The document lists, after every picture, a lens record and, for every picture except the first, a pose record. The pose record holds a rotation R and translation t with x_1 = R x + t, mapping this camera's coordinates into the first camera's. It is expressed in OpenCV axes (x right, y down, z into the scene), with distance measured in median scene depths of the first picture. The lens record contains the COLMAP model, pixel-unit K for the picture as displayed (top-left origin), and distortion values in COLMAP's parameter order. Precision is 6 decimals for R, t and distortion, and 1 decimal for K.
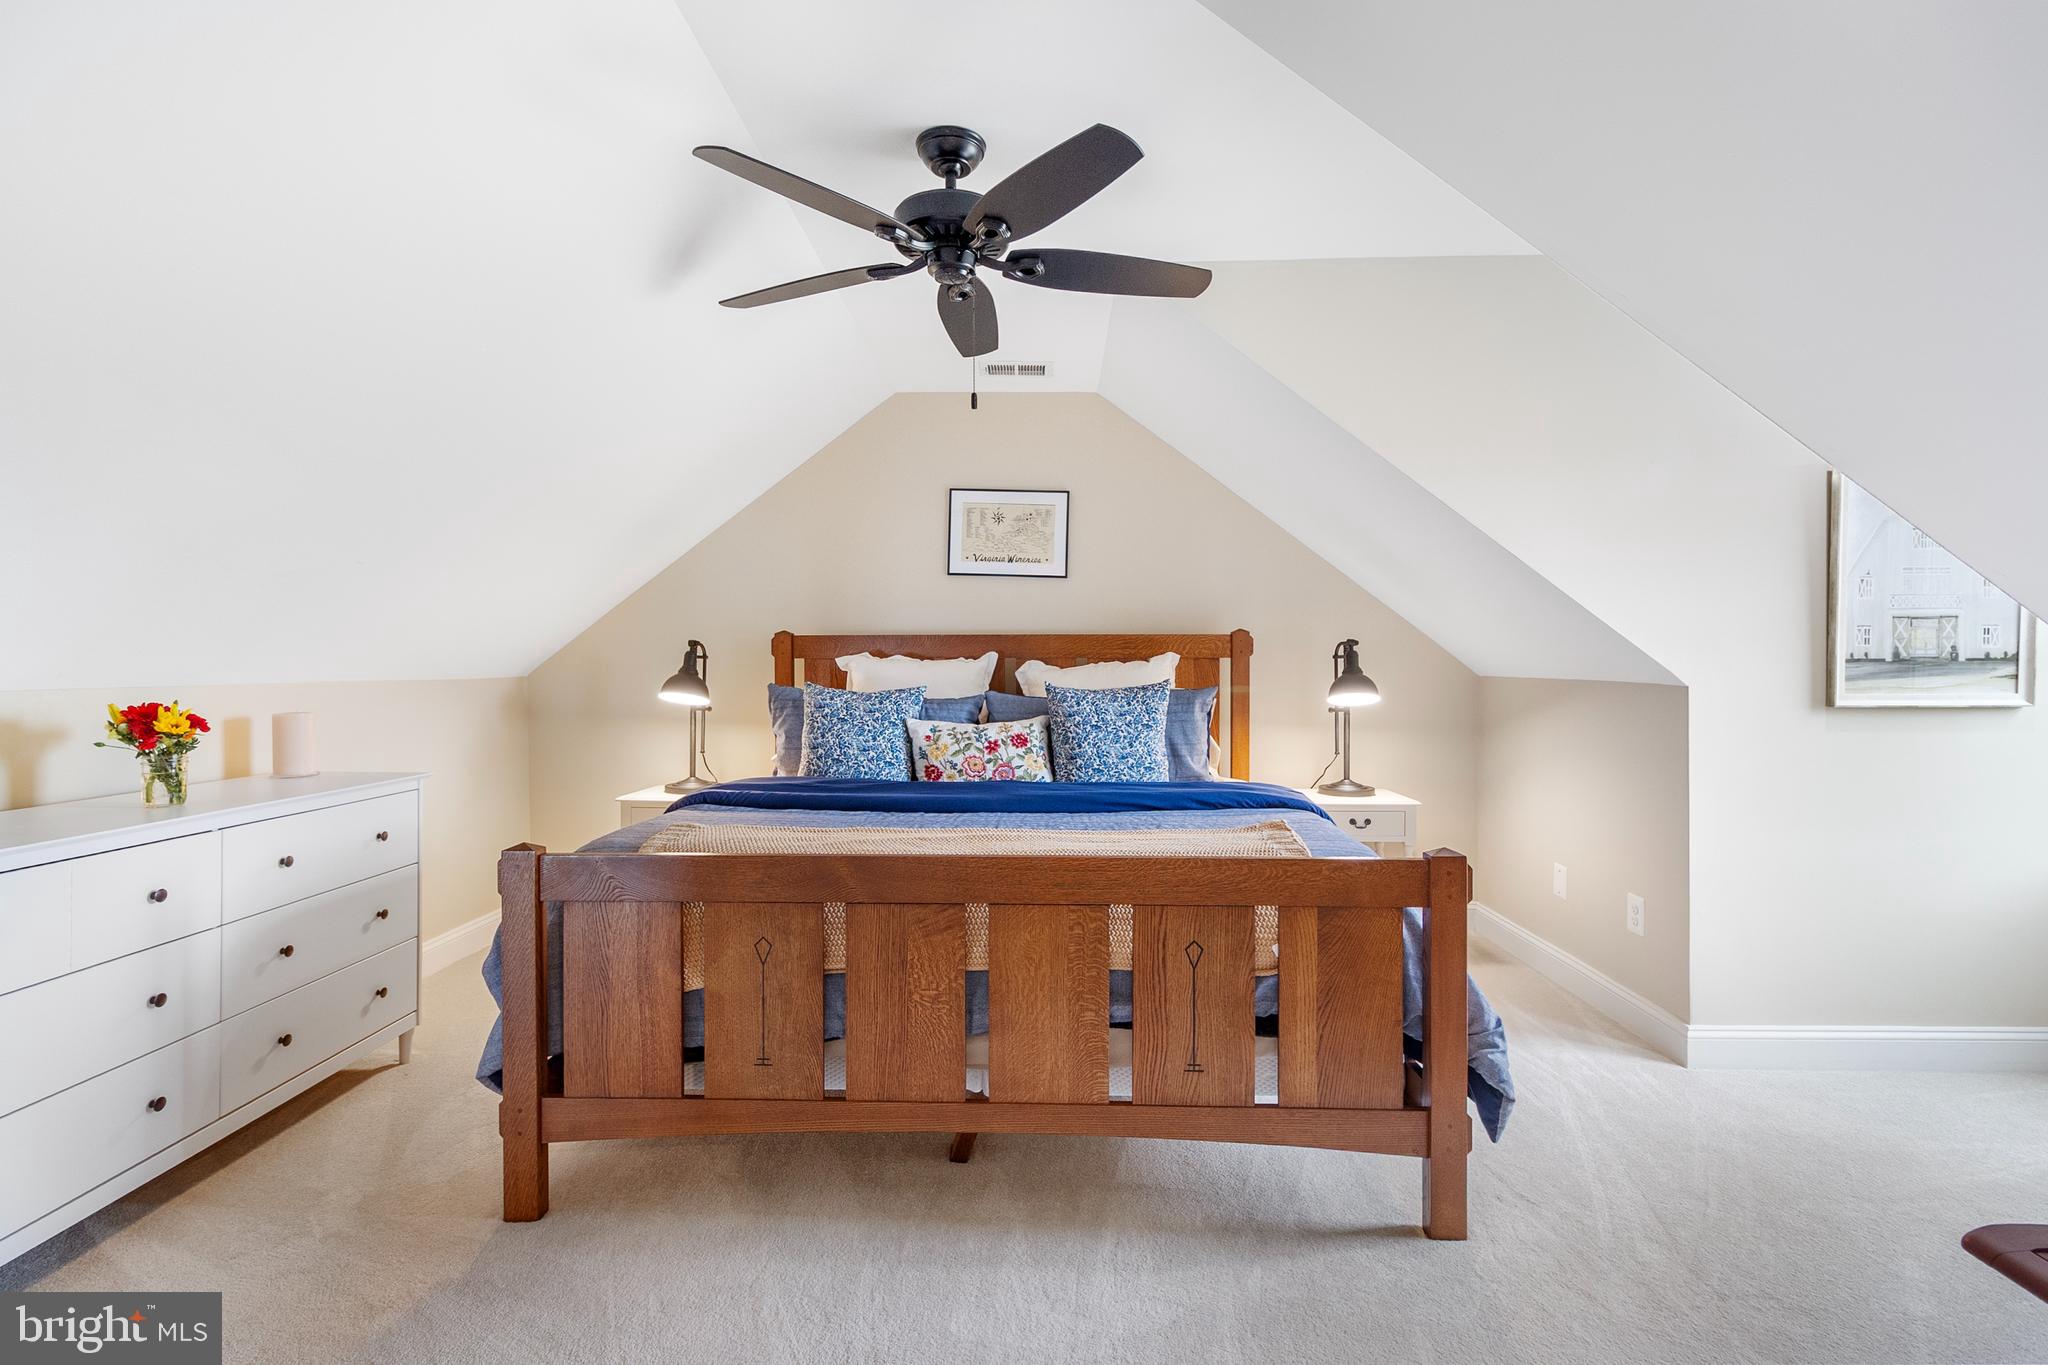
lens RADIAL K [[950.5, 0, 1024.5], [0, 950.5, 671.1], [0, 0, 1]] dist [0.001445, -0.000713]
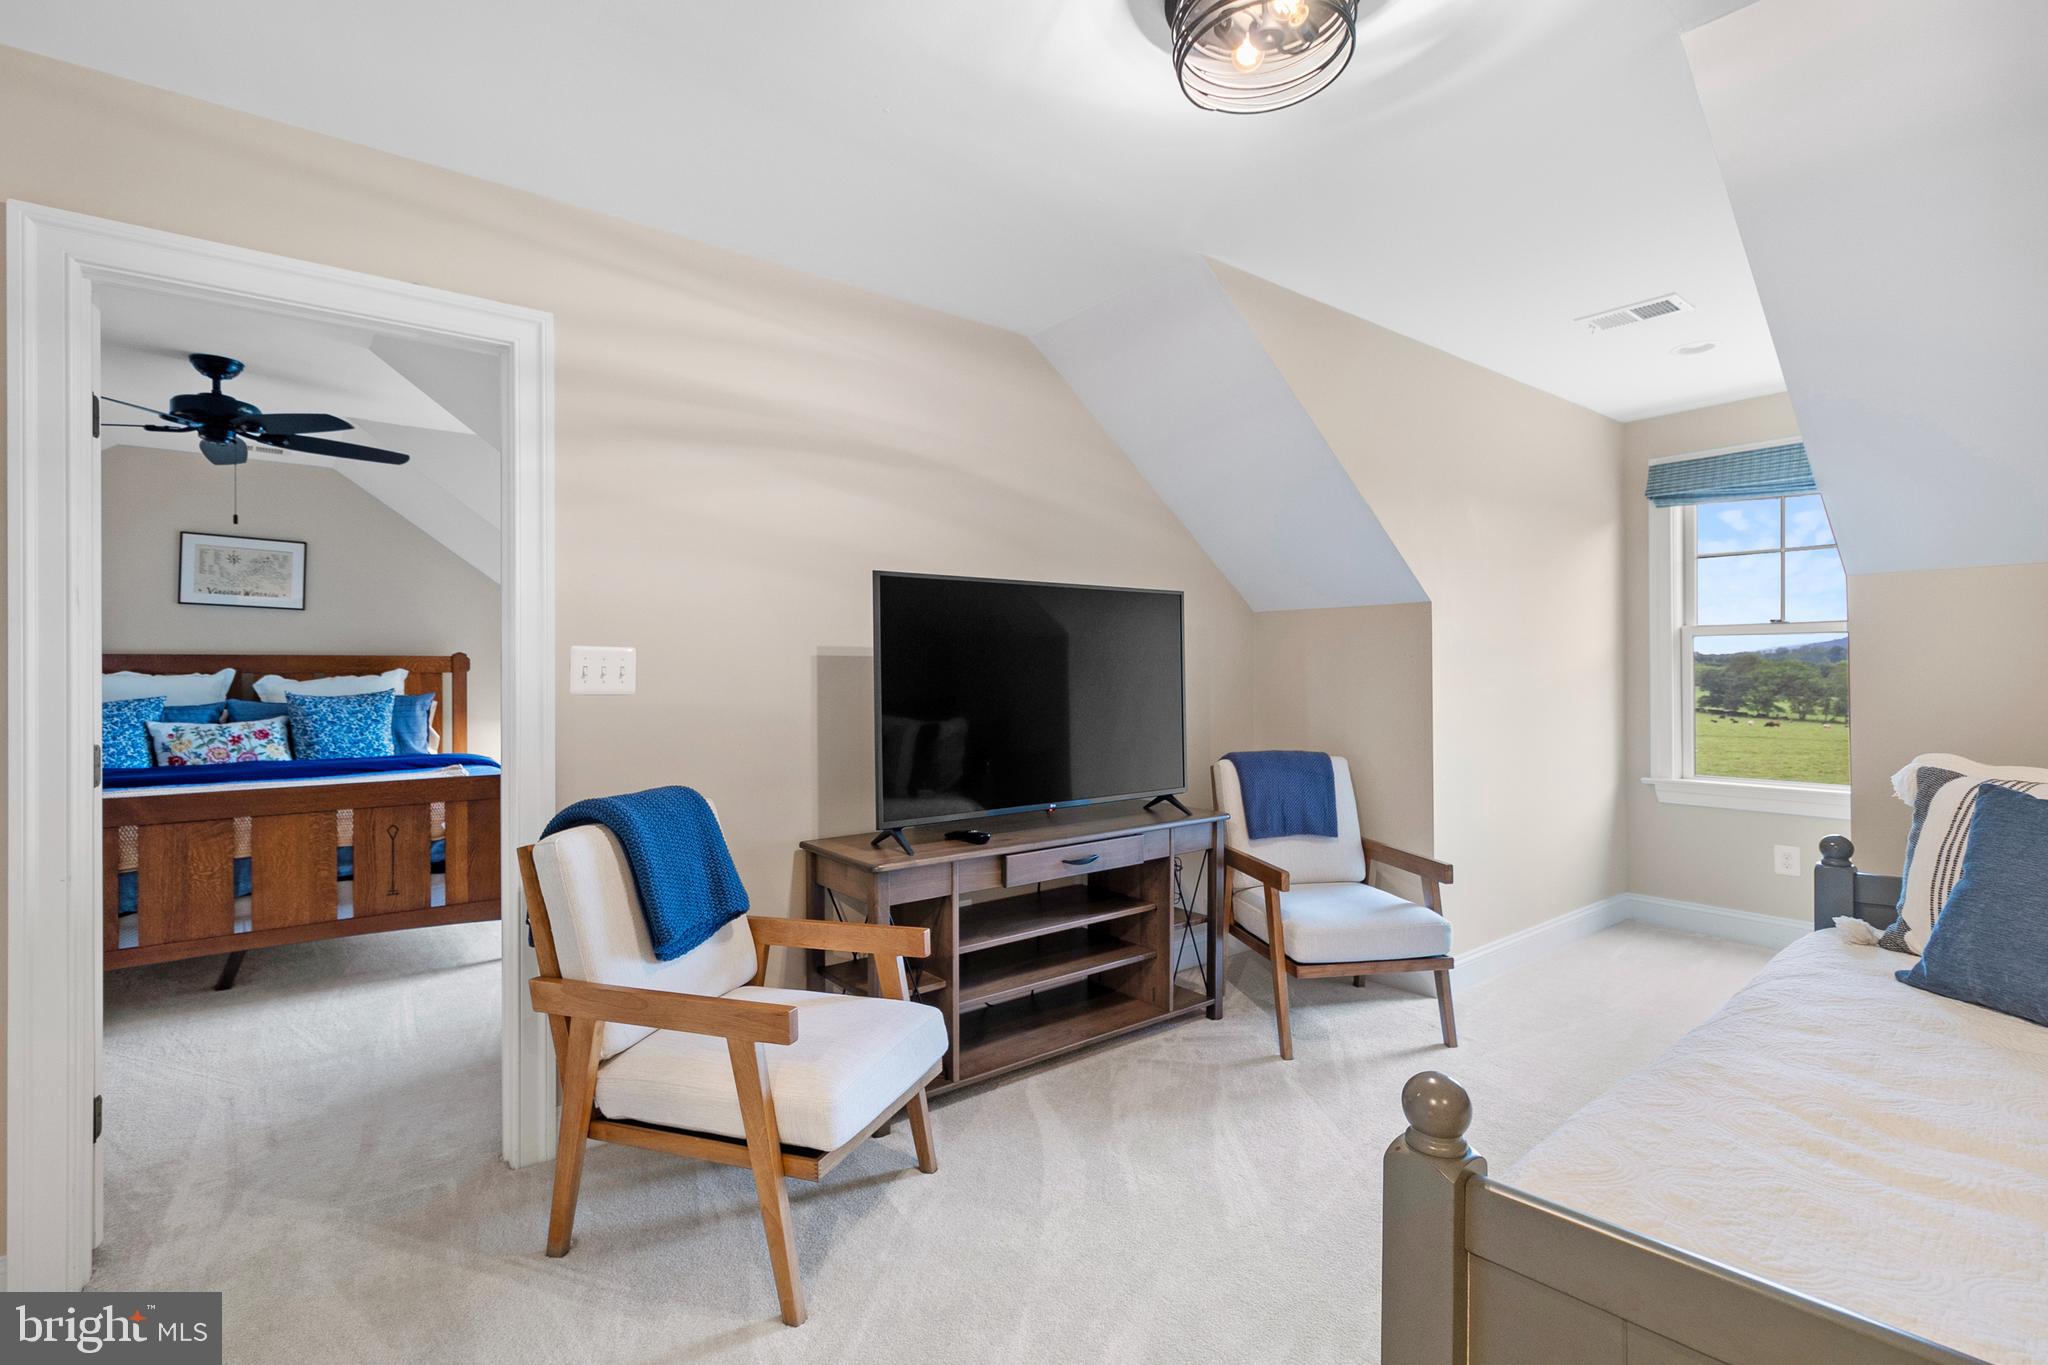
lens RADIAL K [[950.5, 0, 1029.3], [0, 950.5, 672.7], [0, 0, 1]] dist [0.001445, -0.000713]
pose [[0.765052, -0.002966, 0.643962, -0.041083], [0.009098, 0.999939, -0.006203, 0.003245], [-0.643905, 0.010604, 0.765032, -0.746740]]
